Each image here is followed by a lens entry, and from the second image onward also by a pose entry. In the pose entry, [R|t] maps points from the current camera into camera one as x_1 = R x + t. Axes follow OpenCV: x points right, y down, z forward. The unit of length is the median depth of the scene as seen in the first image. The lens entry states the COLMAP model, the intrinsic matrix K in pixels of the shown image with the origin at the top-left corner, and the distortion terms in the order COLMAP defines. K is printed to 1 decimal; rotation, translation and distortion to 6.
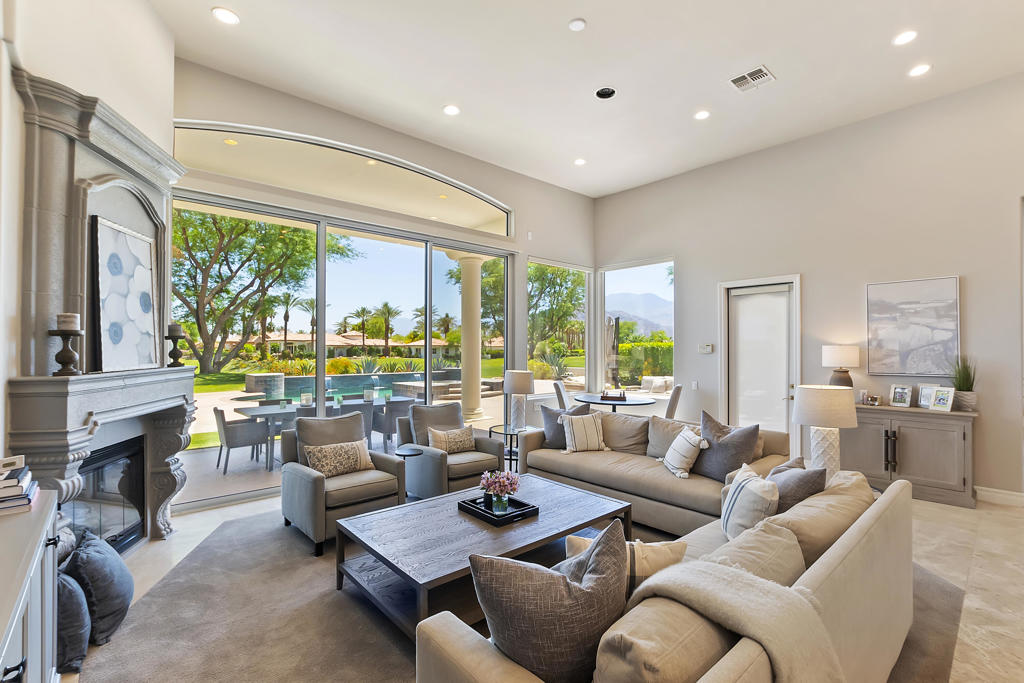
lens RADIAL K [[461.6, 0, 512.5], [0, 461.6, 342.9], [0, 0, 1]] dist [-0.023887, 0.008493]
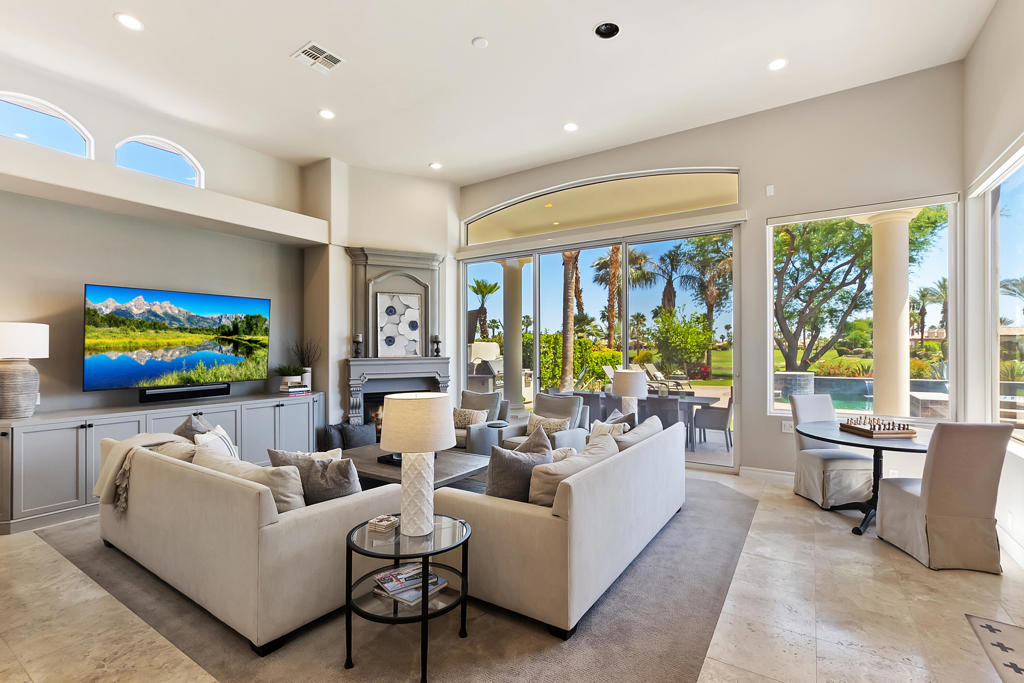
lens RADIAL K [[461.6, 0, 512.5], [0, 461.6, 342.9], [0, 0, 1]] dist [-0.023887, 0.008493]
pose [[0.243166, -0.010953, -0.969923, 0.770211], [0.014704, 0.999863, -0.007605, 0.007680], [0.969873, -0.012412, 0.243294, 0.523060]]
